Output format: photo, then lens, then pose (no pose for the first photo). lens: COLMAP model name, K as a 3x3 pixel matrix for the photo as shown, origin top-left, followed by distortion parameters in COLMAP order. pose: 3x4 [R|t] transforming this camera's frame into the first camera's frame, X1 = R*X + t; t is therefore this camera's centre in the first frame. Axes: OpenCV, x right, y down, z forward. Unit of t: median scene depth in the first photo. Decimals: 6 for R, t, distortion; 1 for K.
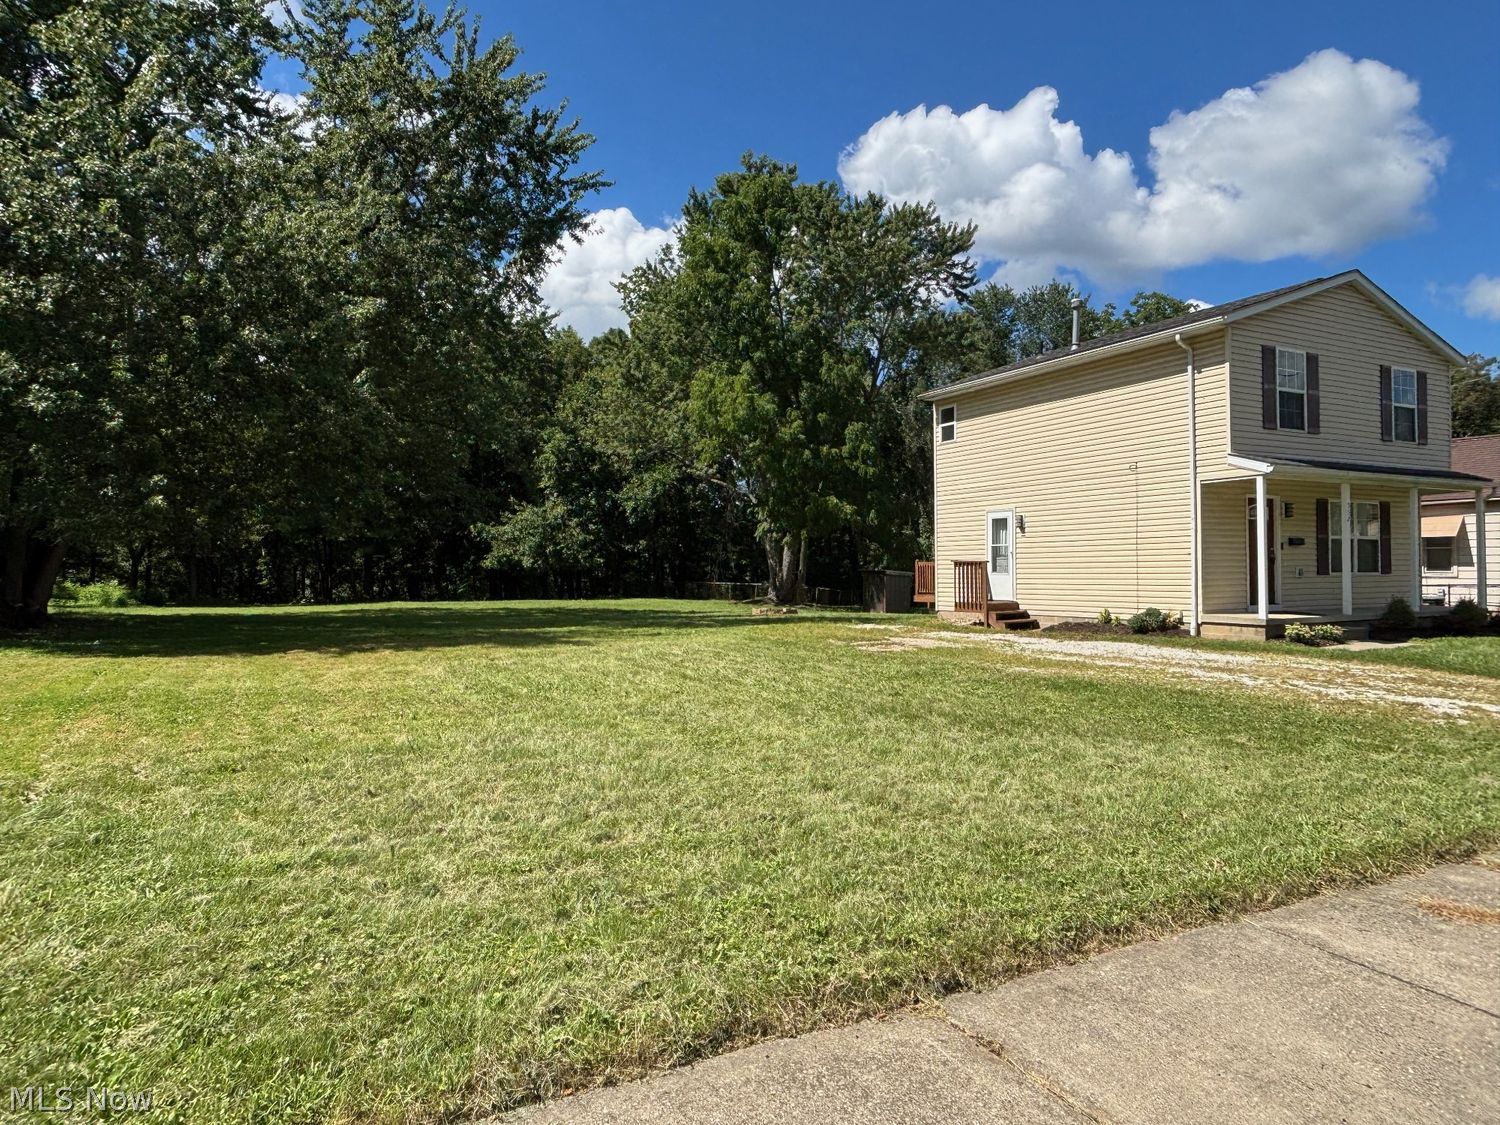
lens RADIAL K [[958.5, 0, 745.7], [0, 958.5, 559.1], [0, 0, 1]] dist [0.057984, -0.084557]
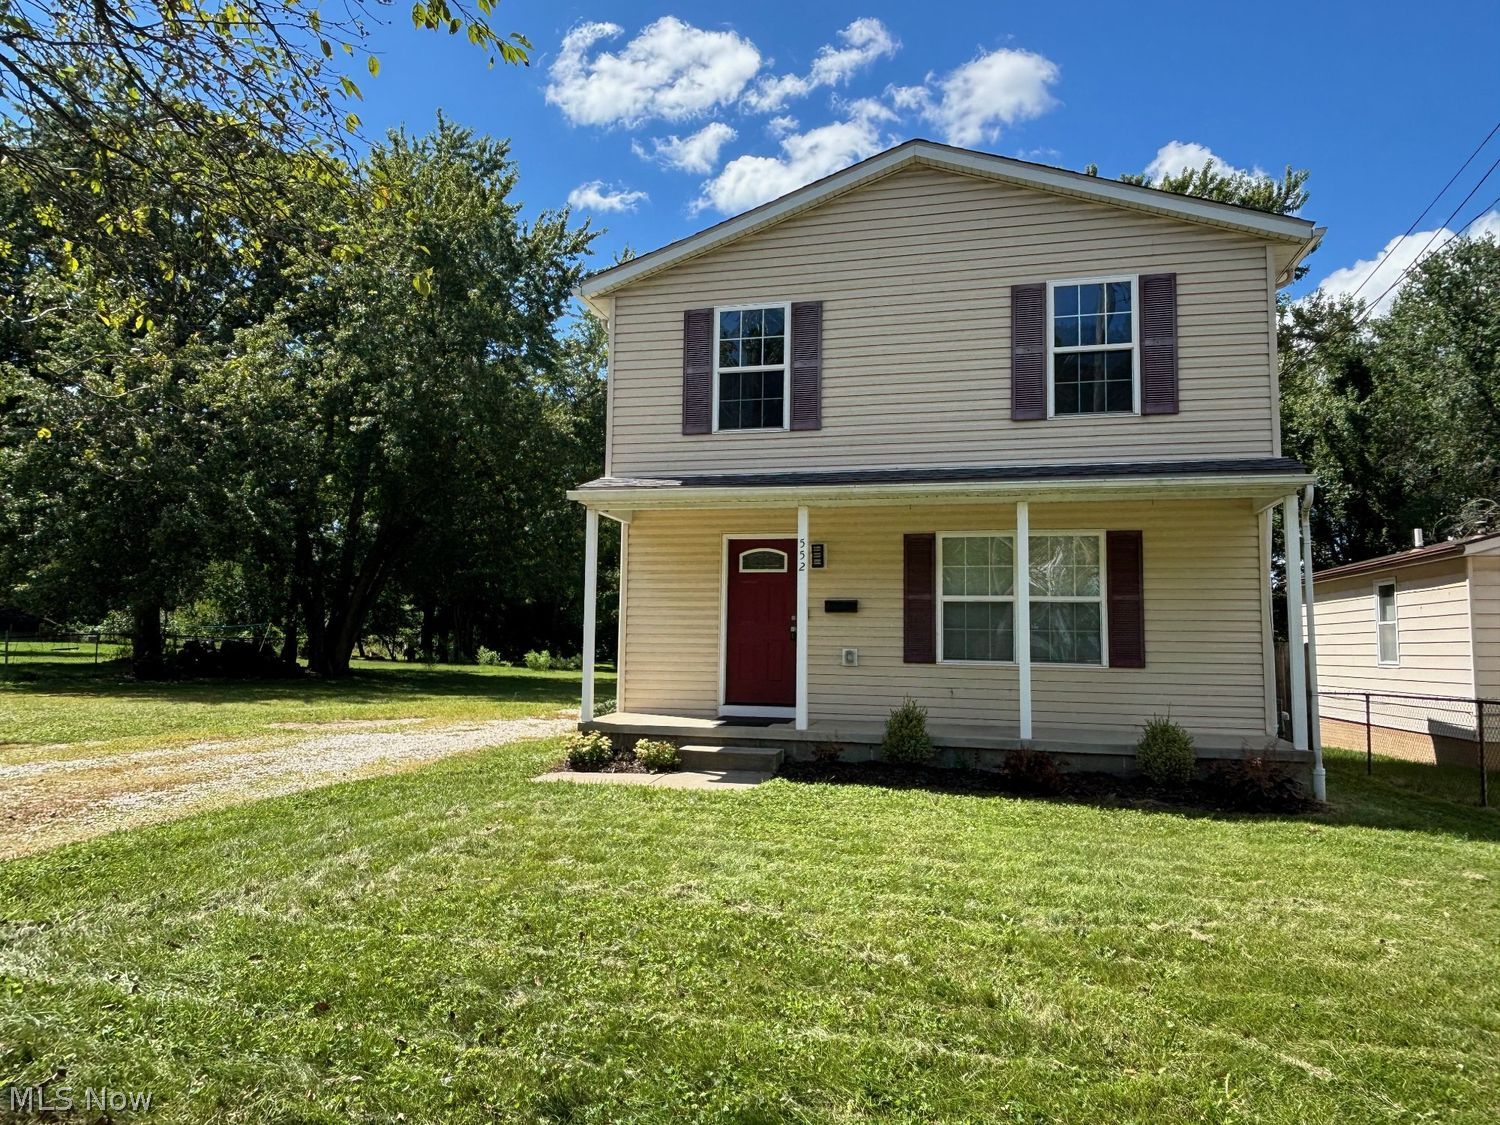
lens RADIAL K [[958.5, 0, 745.7], [0, 958.5, 559.1], [0, 0, 1]] dist [0.057984, -0.084557]
pose [[0.727310, -0.033508, -0.685490, 0.919539], [-0.016874, 0.997632, -0.066670, -0.006283], [0.686101, 0.060056, 0.725023, 0.506694]]
